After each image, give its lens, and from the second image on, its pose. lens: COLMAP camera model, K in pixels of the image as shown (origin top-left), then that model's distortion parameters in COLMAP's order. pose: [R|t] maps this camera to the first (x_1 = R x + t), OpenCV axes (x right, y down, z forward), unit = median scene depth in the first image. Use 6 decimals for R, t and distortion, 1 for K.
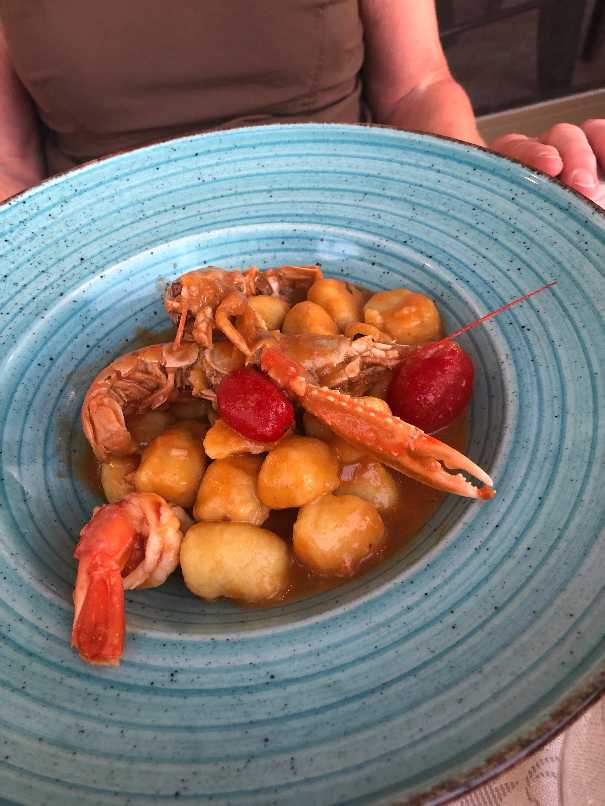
lens RADIAL K [[646.6, 0, 302.5], [0, 646.6, 403.0], [0, 0, 1]] dist [0.008524, 0.000789]
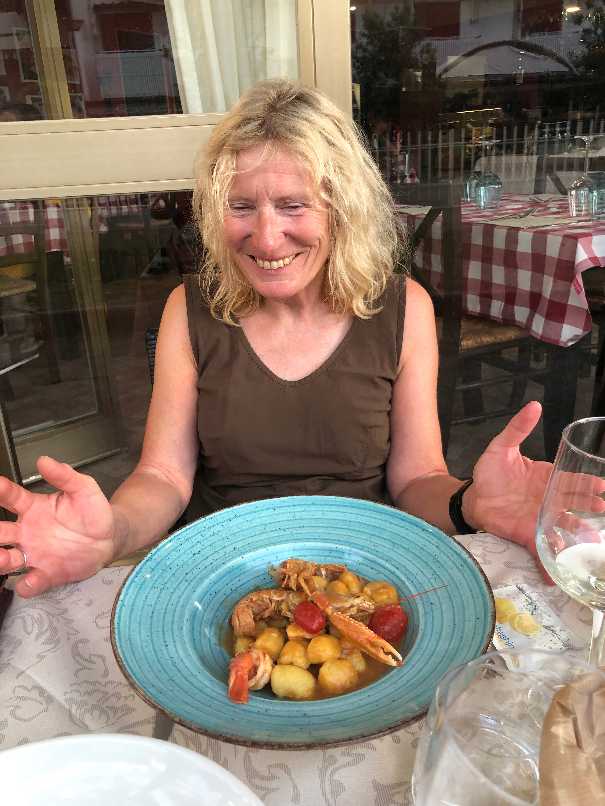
lens RADIAL K [[624.1, 0, 305.0], [0, 624.1, 378.3], [0, 0, 1]] dist [0.000192, -0.002941]
pose [[0.989304, 0.101632, -0.104635, 0.055974], [-0.140459, 0.857252, -0.495368, 0.359142], [0.039354, 0.504767, 0.862358, -1.320695]]
